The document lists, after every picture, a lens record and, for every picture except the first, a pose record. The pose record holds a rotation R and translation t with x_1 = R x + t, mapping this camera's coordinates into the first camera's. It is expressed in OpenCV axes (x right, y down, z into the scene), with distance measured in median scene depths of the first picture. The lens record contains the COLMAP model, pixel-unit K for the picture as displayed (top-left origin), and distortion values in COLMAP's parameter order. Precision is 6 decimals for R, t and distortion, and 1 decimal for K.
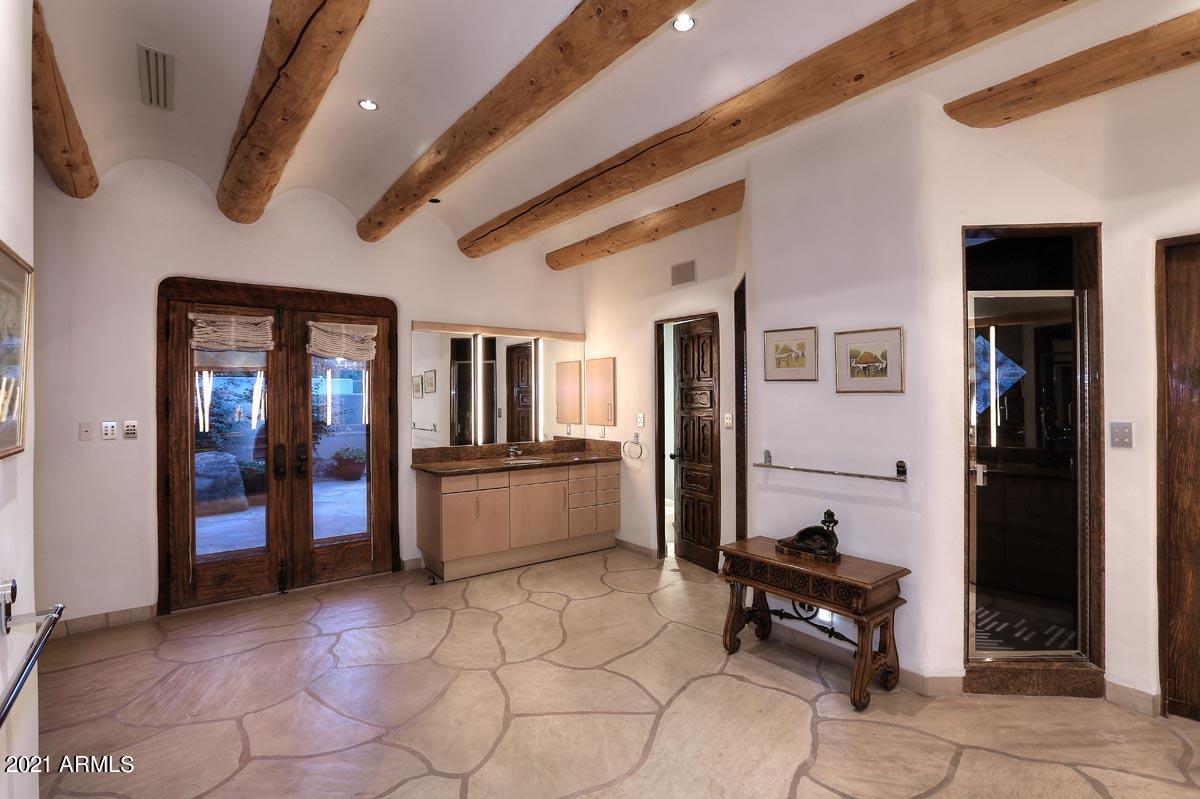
lens RADIAL K [[551.6, 0, 591.4], [0, 551.6, 397.7], [0, 0, 1]] dist [-0.035200, 0.007716]
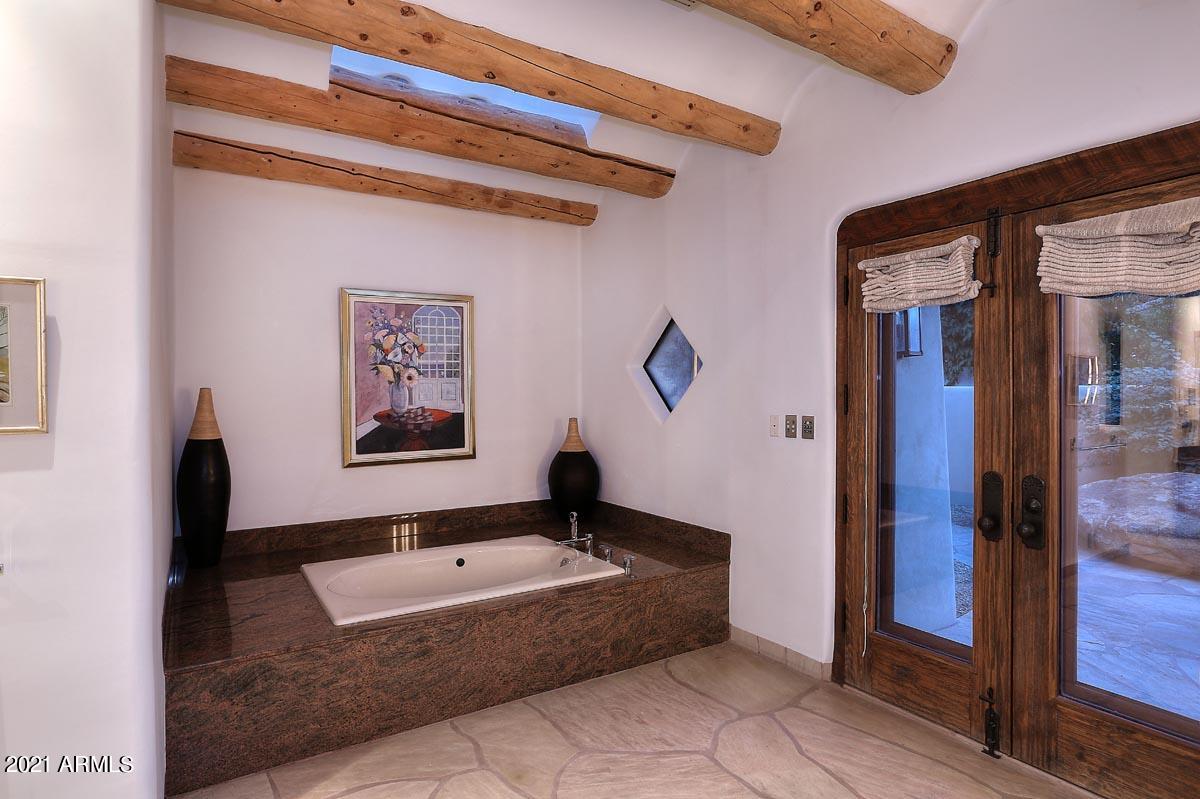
lens RADIAL K [[646.0, 0, 600.2], [0, 646.0, 399.9], [0, 0, 1]] dist [0.001490, 0.000735]
pose [[-0.075585, 0.023595, -0.996860, 0.153328], [0.007844, 0.999703, 0.023068, -0.006927], [0.997108, -0.006076, -0.075748, 1.208758]]
